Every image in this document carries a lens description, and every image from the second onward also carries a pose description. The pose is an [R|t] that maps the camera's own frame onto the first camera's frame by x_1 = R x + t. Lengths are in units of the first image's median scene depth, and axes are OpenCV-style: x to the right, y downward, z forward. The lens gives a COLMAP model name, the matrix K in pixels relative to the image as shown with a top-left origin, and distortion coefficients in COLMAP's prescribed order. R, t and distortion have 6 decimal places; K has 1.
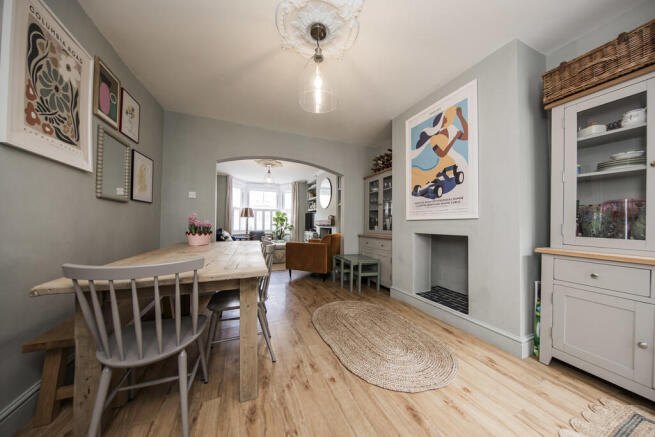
lens RADIAL K [[215.1, 0, 331.8], [0, 215.1, 221.1], [0, 0, 1]] dist [-0.000080, -0.002920]
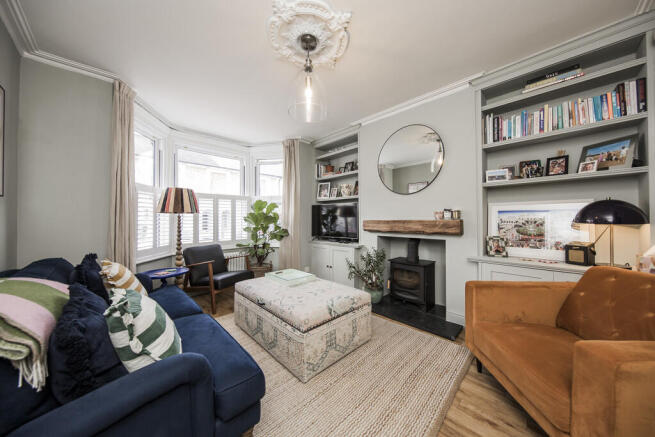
lens RADIAL K [[215.1, 0, 335.4], [0, 215.1, 216.9], [0, 0, 1]] dist [-0.000080, -0.002920]
pose [[0.913667, -0.001285, 0.406462, -0.286448], [-0.003586, 0.999931, 0.011222, -0.015286], [-0.406448, -0.011711, 0.913599, 0.521280]]
